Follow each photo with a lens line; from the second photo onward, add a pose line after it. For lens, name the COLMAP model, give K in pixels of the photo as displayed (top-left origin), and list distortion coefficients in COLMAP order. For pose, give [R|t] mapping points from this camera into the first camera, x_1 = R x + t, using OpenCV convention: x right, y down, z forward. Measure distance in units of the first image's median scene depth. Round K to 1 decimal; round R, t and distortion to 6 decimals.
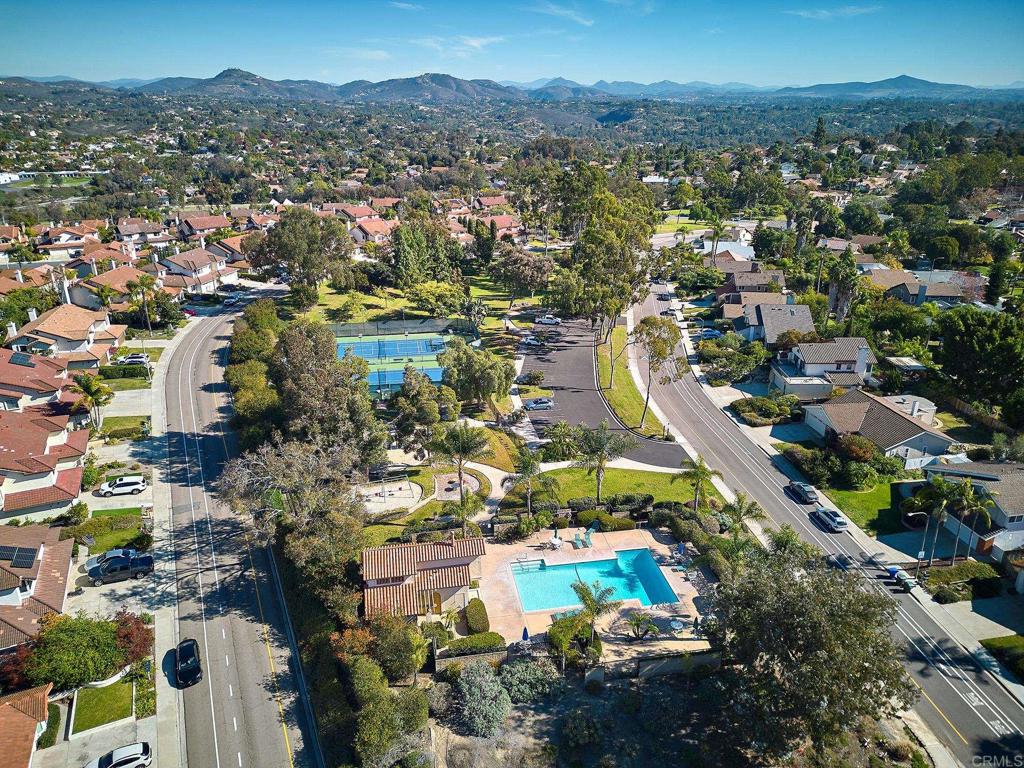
lens RADIAL K [[714.2, 0, 512.0], [0, 714.2, 384.0], [0, 0, 1]] dist [0.068542, -0.060735]
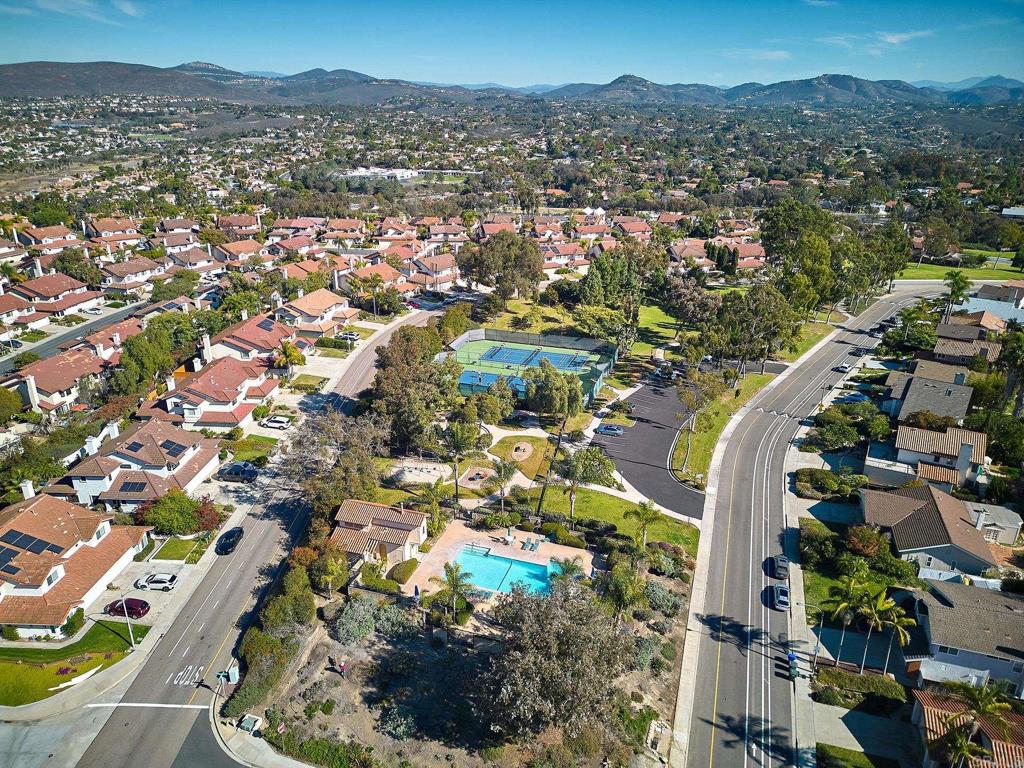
lens RADIAL K [[714.2, 0, 512.0], [0, 714.2, 384.0], [0, 0, 1]] dist [0.068542, -0.060735]
pose [[0.879904, 0.179394, -0.439985, 0.362305], [-0.180372, 0.982785, 0.039993, -0.056177], [0.439586, 0.044171, 0.897114, -0.059680]]
